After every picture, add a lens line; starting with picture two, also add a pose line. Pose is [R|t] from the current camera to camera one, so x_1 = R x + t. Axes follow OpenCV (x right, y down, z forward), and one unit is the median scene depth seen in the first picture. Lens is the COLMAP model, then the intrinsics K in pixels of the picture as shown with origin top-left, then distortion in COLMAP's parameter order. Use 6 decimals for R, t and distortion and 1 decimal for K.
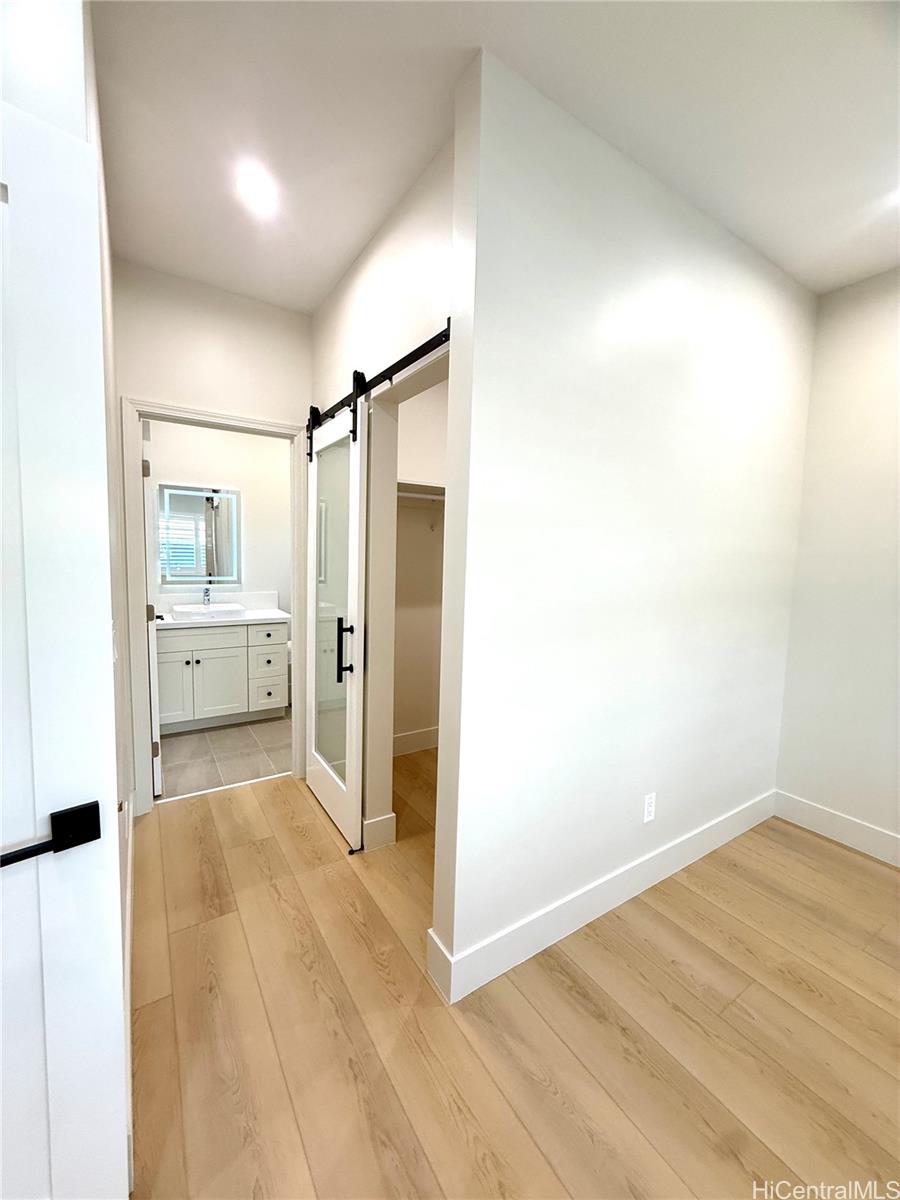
lens RADIAL K [[480.0, 0, 445.6], [0, 480.0, 603.1], [0, 0, 1]] dist [0.002665, 0.000531]
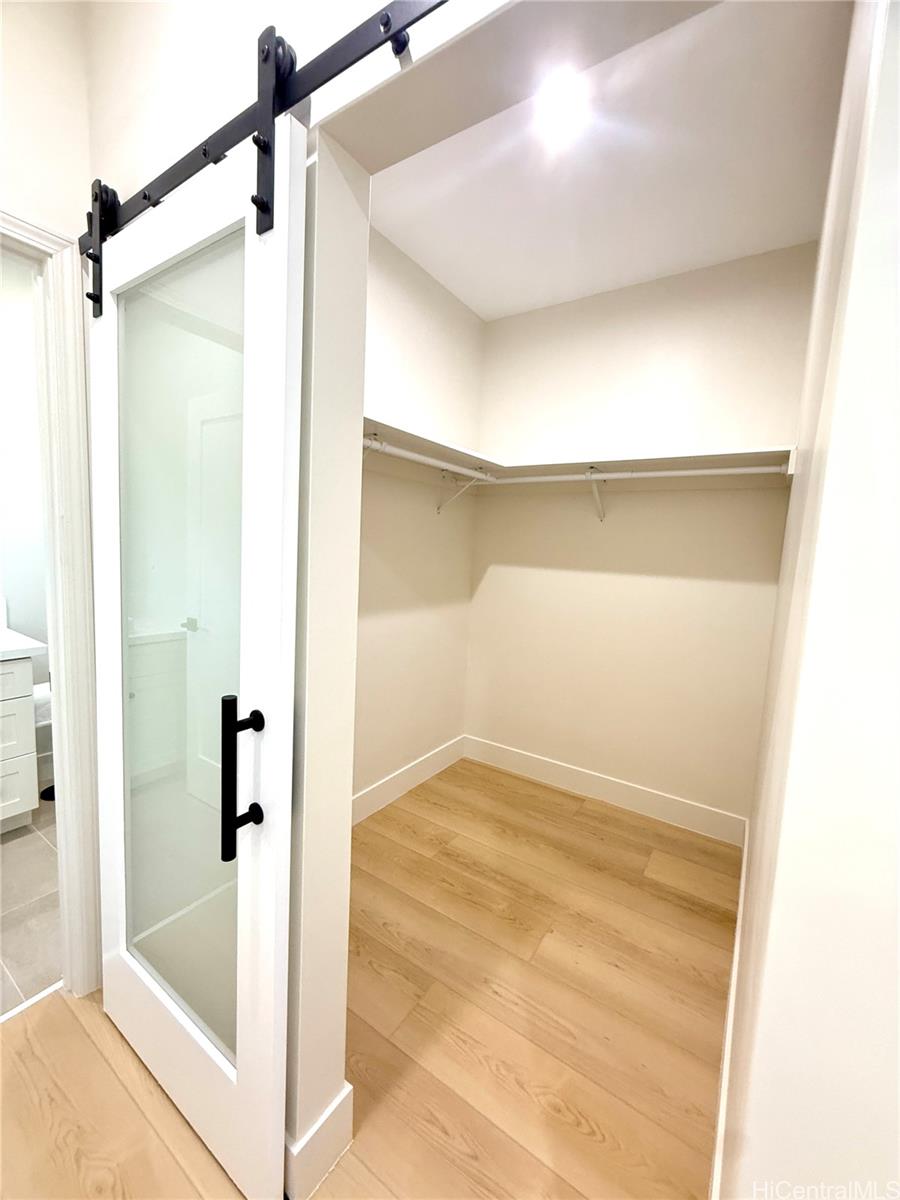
lens RADIAL K [[480.0, 0, 455.4], [0, 480.0, 593.2], [0, 0, 1]] dist [0.002665, 0.000531]
pose [[0.913904, -0.026962, 0.405034, -0.196465], [0.017928, 0.999499, 0.026081, -0.056937], [-0.405534, -0.016575, 0.913930, 0.544351]]
